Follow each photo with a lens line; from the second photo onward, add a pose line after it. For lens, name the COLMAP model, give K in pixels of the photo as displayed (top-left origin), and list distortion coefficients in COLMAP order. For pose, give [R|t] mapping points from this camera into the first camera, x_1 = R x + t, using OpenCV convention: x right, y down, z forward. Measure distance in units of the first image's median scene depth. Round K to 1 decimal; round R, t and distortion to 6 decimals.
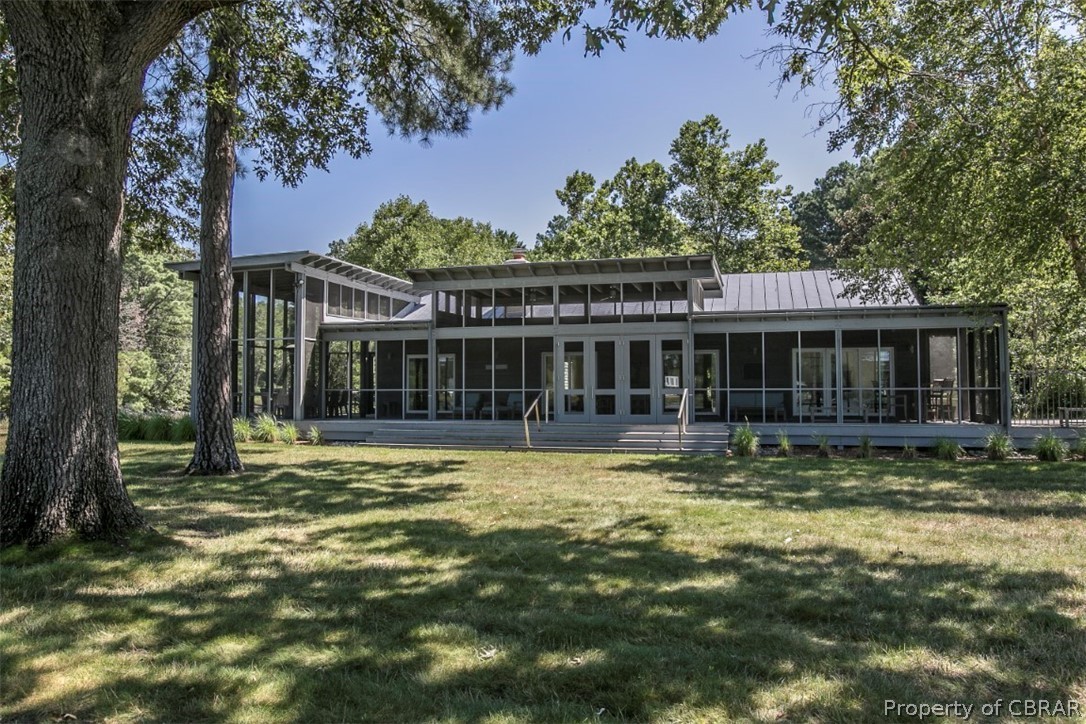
lens RADIAL K [[743.7, 0, 543.0], [0, 743.7, 362.0], [0, 0, 1]] dist [0.001413, 0.001967]
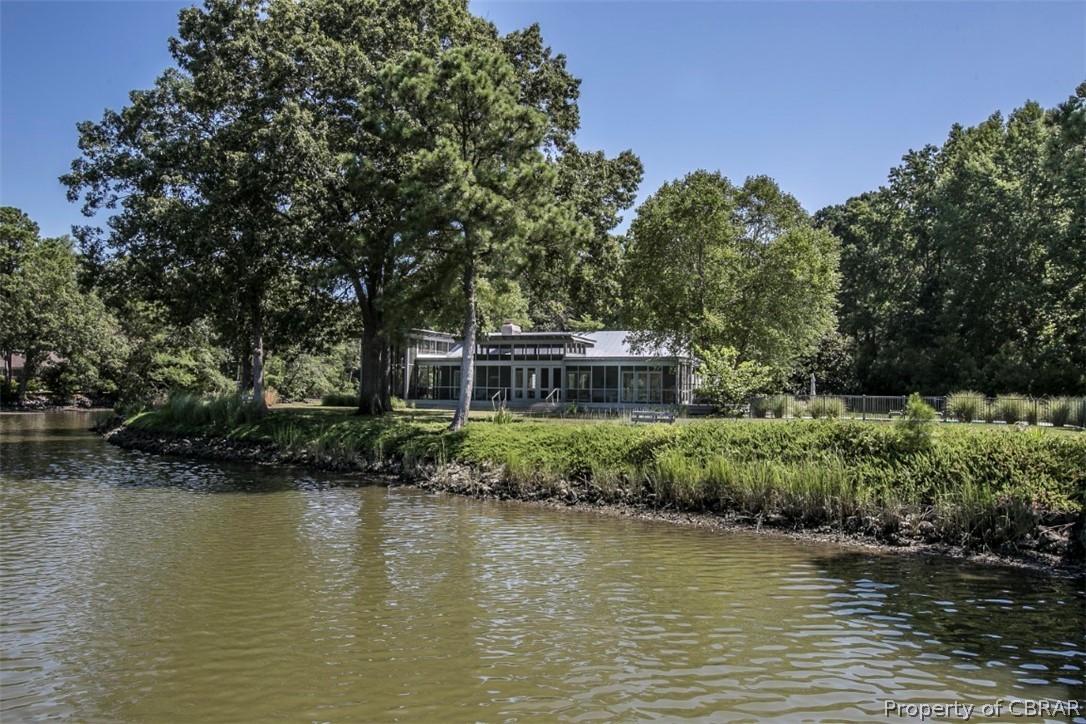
lens RADIAL K [[874.3, 0, 543.0], [0, 874.3, 362.0], [0, 0, 1]] dist [0.000774, 0.000031]
pose [[0.992031, 0.009412, -0.125645, 0.424022], [-0.008375, 0.999926, 0.008772, -0.065738], [0.125718, -0.007650, 0.992036, -1.599115]]
